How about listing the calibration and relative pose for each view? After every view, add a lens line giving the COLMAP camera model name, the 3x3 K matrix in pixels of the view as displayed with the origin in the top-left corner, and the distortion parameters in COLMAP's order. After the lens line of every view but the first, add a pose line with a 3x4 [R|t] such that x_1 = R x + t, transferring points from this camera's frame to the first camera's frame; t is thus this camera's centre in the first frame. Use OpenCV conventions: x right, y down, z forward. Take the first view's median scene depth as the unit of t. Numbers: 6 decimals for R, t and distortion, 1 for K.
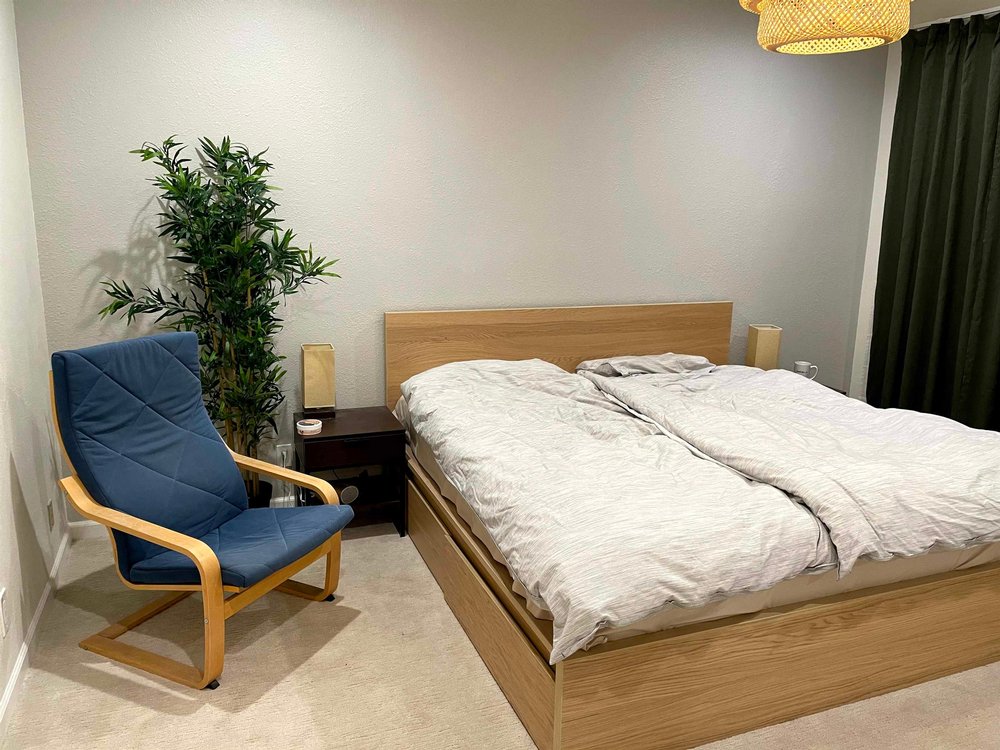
lens RADIAL K [[753.5, 0, 502.1], [0, 753.5, 375.0], [0, 0, 1]] dist [0.076510, -0.087059]
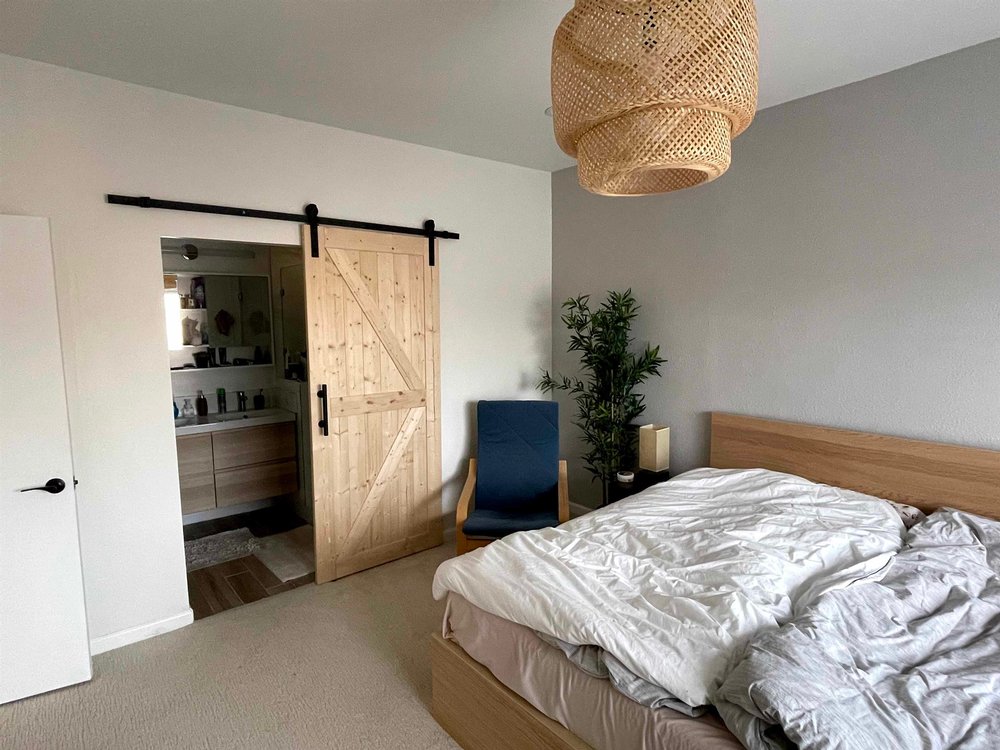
lens RADIAL K [[550.9, 0, 502.1], [0, 550.9, 373.7], [0, 0, 1]] dist [0.001621, -0.002063]
pose [[0.271024, 0.071239, -0.959933, 0.735449], [-0.186443, 0.982257, 0.020256, -0.115388], [0.944344, 0.173482, 0.279498, 0.478399]]
